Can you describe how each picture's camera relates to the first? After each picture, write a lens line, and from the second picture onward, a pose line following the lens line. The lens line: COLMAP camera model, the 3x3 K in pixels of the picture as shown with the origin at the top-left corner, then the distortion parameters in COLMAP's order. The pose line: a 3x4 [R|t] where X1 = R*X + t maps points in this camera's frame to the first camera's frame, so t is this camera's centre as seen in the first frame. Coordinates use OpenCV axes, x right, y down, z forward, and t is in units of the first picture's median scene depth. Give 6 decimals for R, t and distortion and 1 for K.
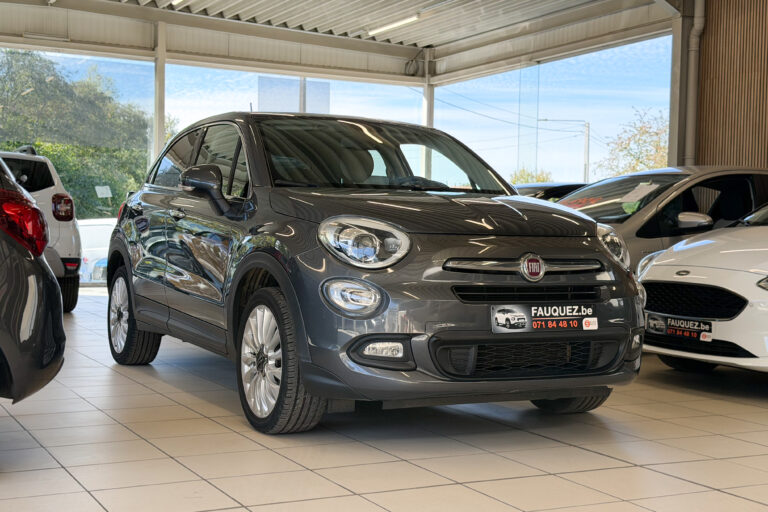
lens RADIAL K [[1068.7, 0, 380.9], [0, 1068.7, 304.1], [0, 0, 1]] dist [0.118156, -0.133718]
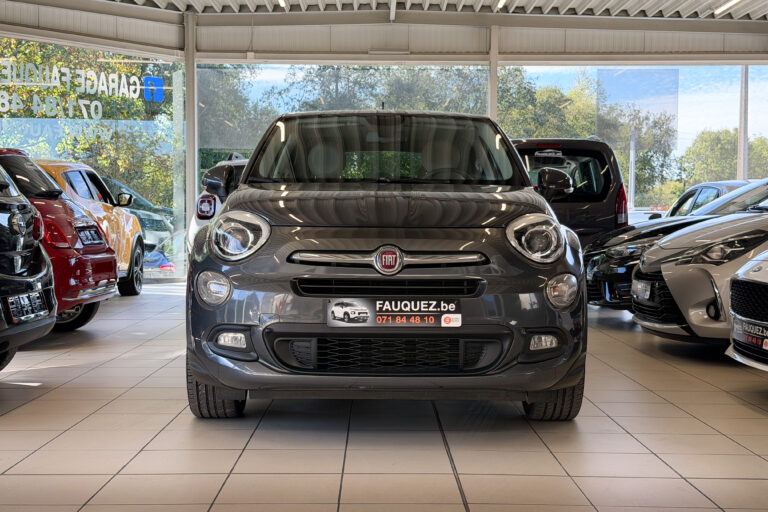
lens RADIAL K [[1068.7, 0, 380.9], [0, 1068.7, 304.1], [0, 0, 1]] dist [0.118156, -0.133718]
pose [[0.891466, 0.017807, -0.452739, 0.577041], [-0.017793, 0.999832, 0.004290, 0.001257], [0.452739, 0.004232, 0.891633, 0.143091]]
